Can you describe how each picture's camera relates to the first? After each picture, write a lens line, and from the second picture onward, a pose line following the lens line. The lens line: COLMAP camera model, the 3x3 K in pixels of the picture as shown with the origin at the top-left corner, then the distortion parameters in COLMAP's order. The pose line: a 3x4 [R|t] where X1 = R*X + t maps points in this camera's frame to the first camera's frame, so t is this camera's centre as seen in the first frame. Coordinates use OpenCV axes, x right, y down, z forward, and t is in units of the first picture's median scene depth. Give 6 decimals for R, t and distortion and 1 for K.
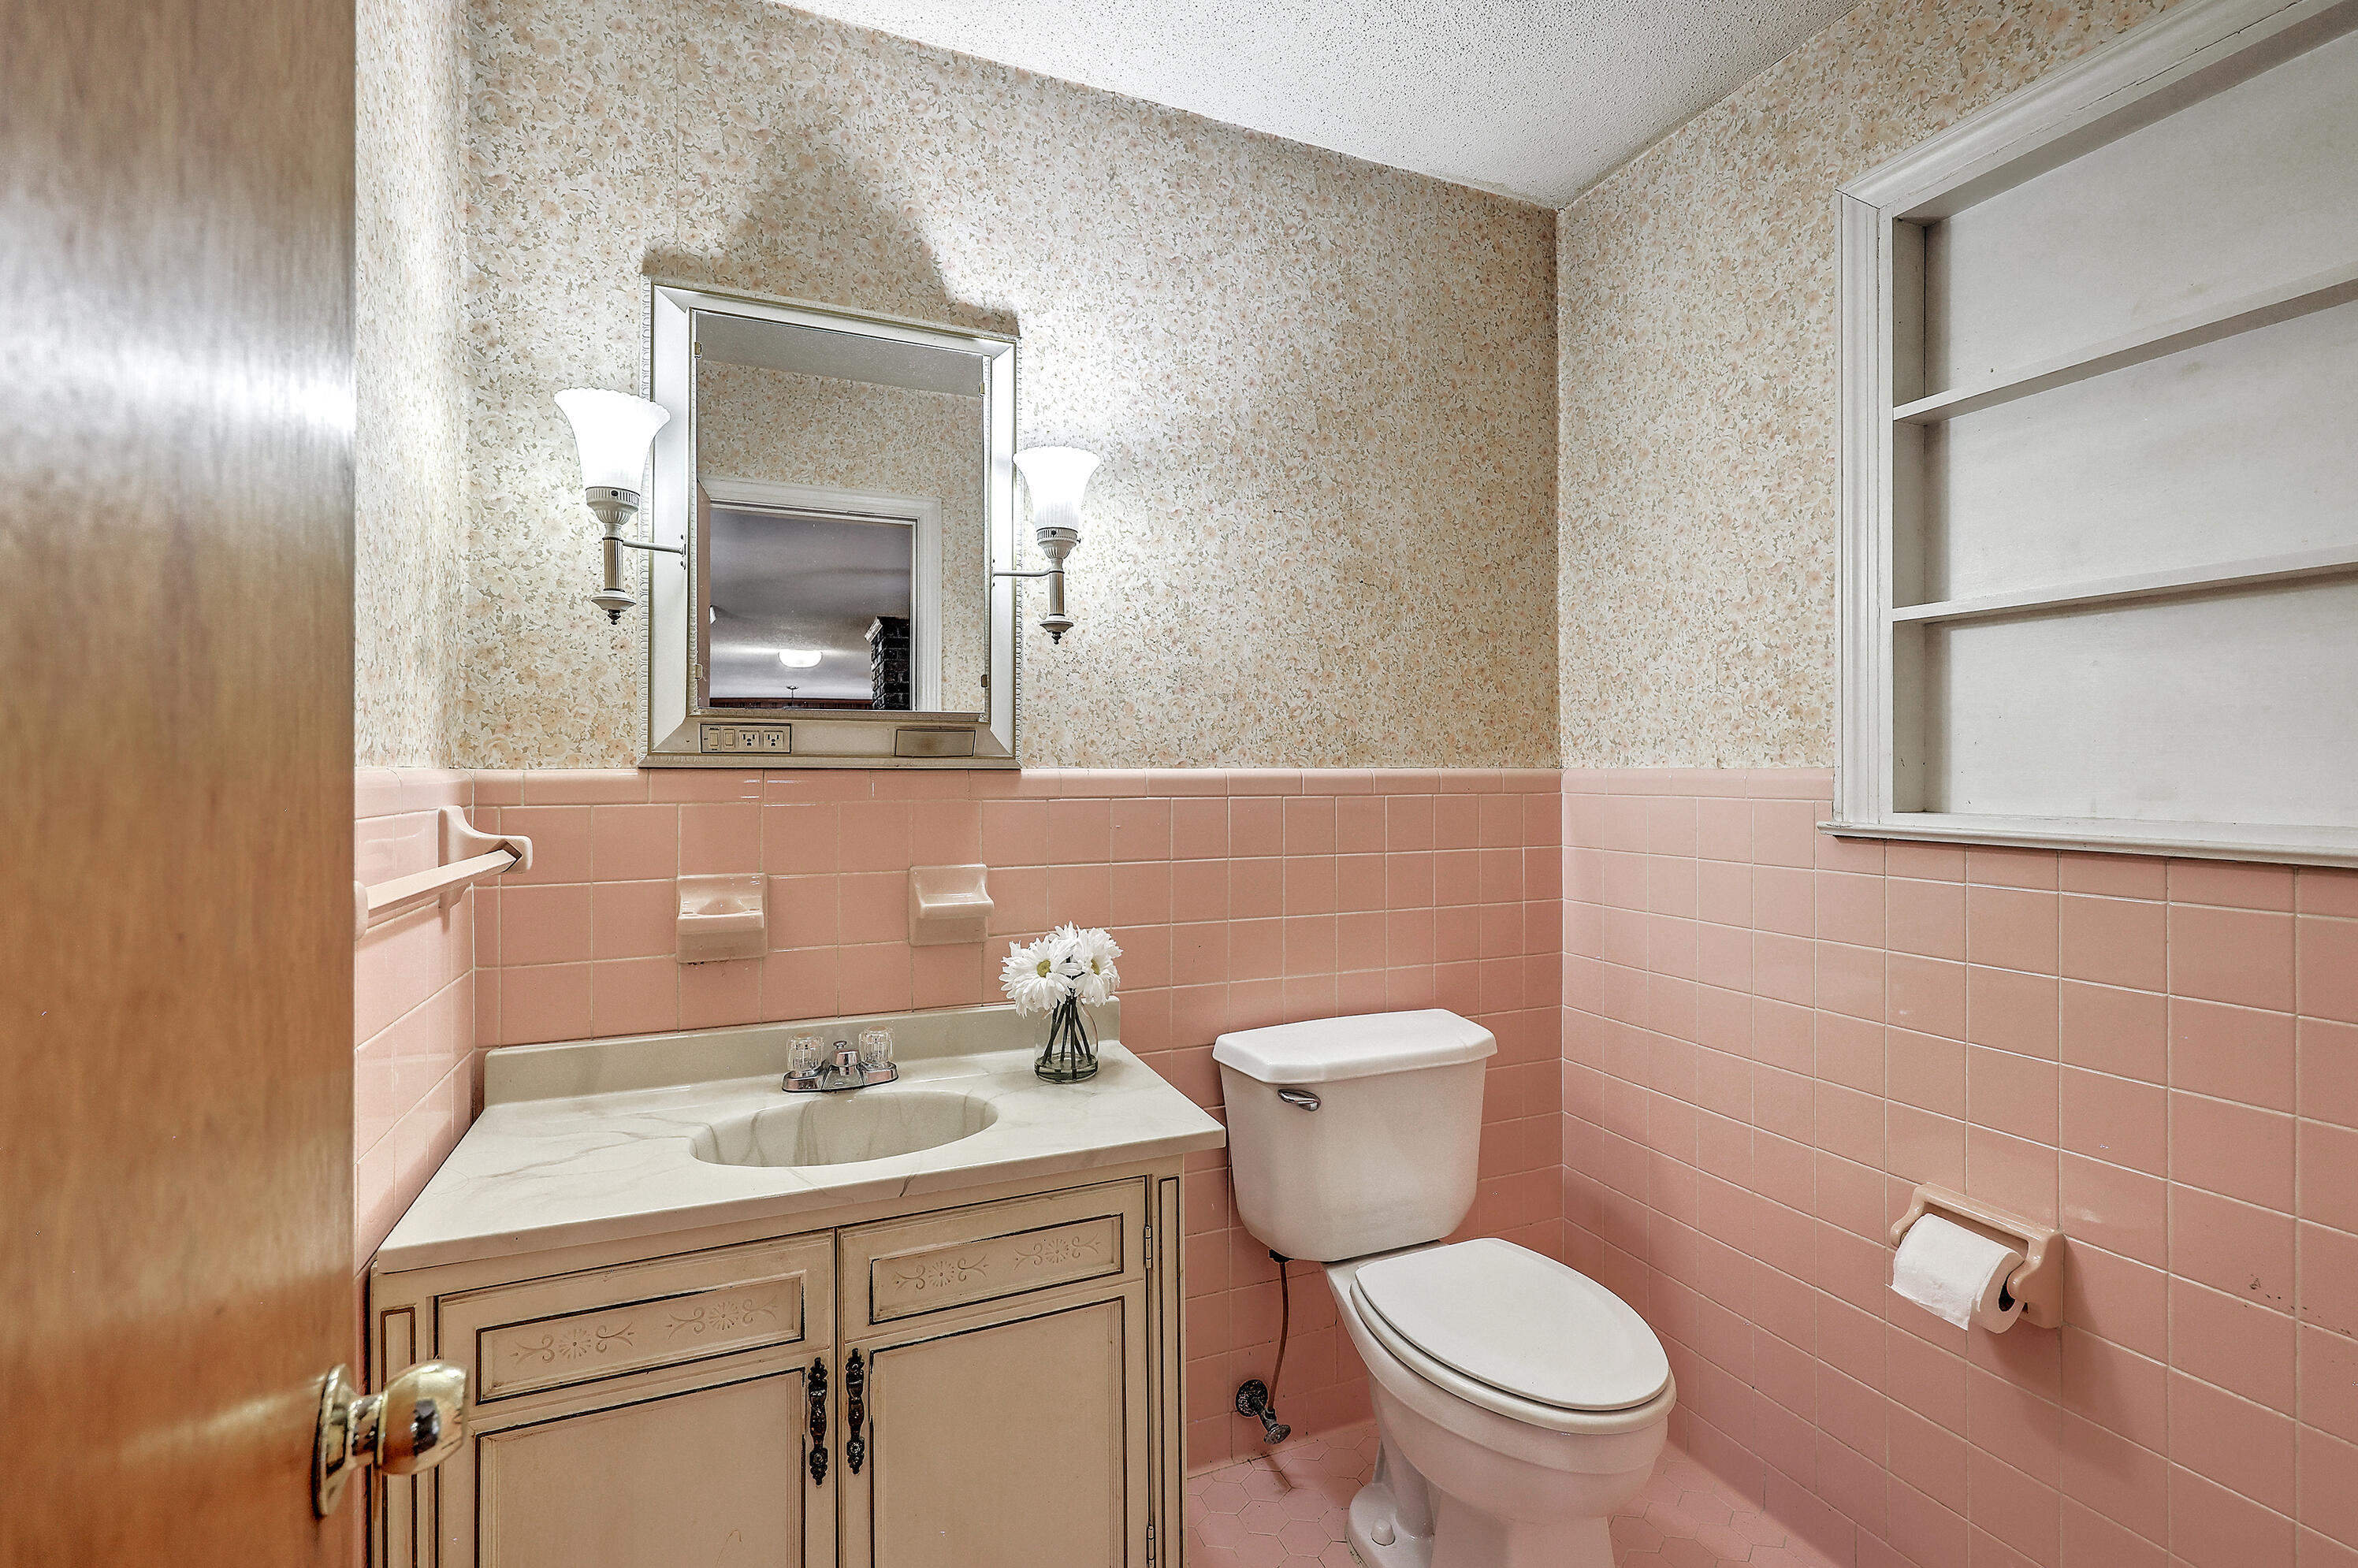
lens RADIAL K [[1001.9, 0, 1179.0], [0, 1001.9, 784.0], [0, 0, 1]] dist [0.000153, -0.000011]
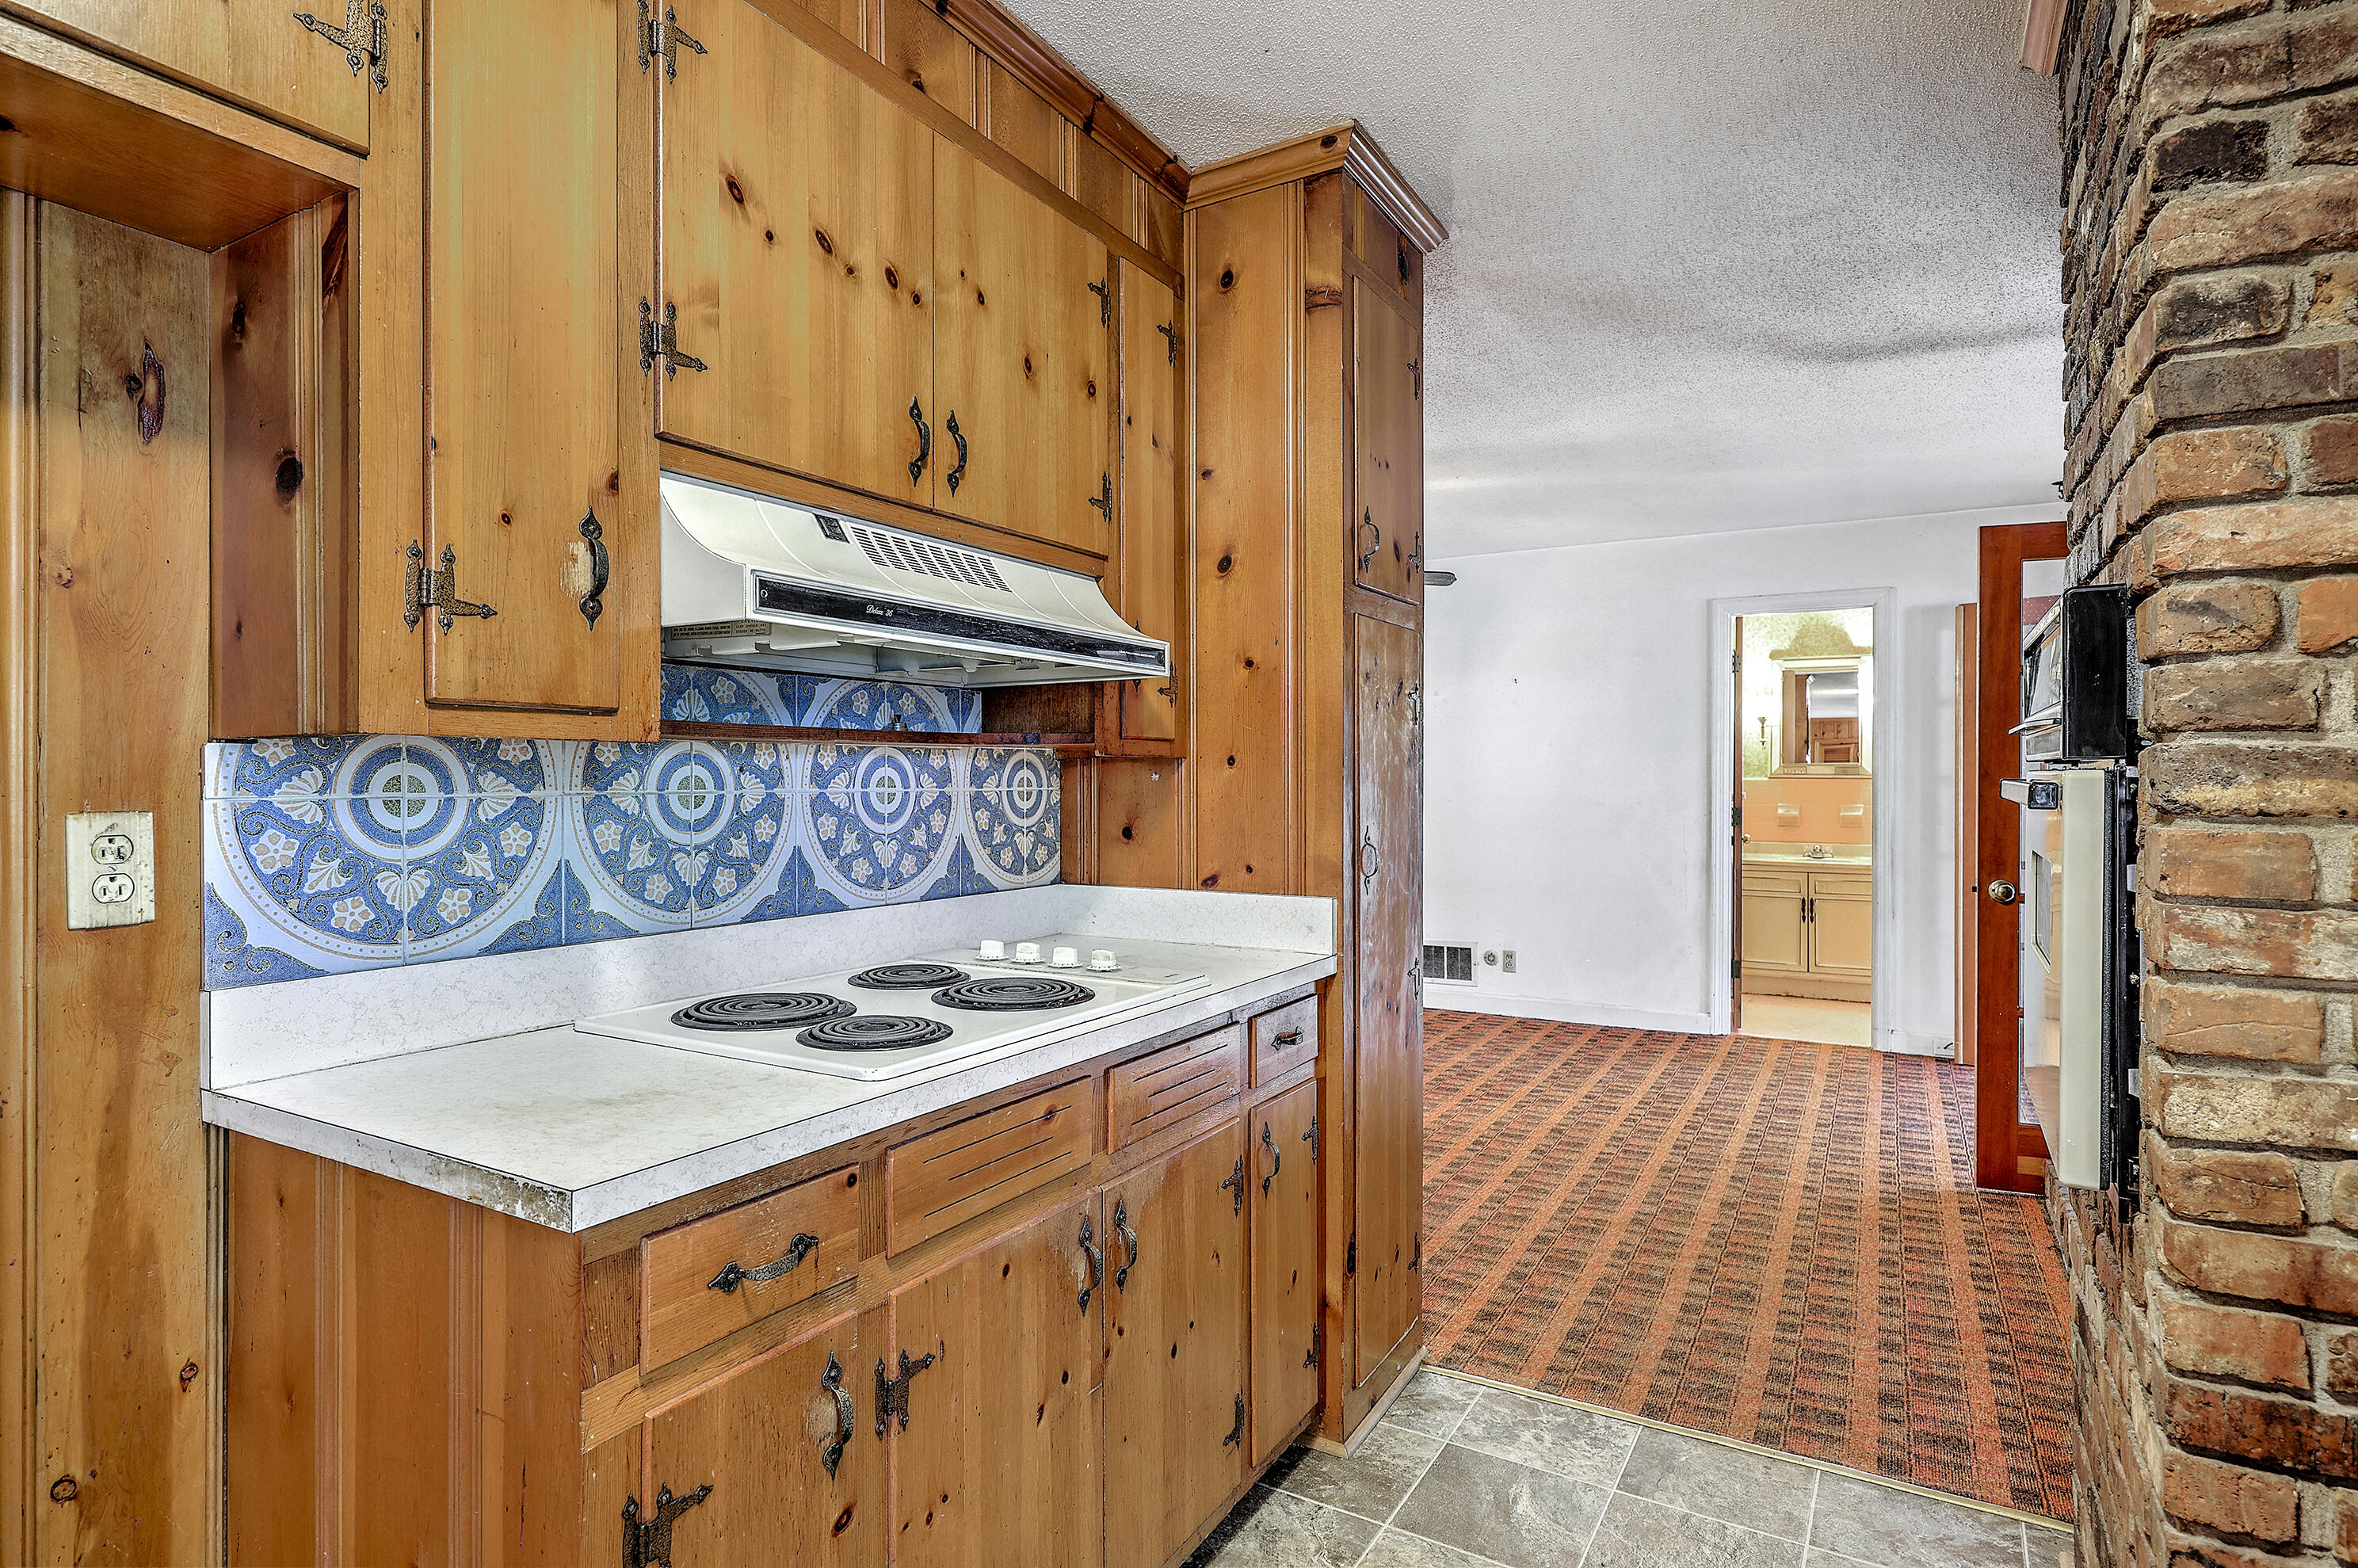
lens RADIAL K [[1241.7, 0, 1179.0], [0, 1241.7, 784.0], [0, 0, 1]] dist [-0.000694, -0.000071]
pose [[0.600457, 0.004477, -0.799645, 2.065921], [-0.002916, 0.999990, 0.003410, 0.001287], [0.799652, 0.000284, 0.600464, -3.959167]]
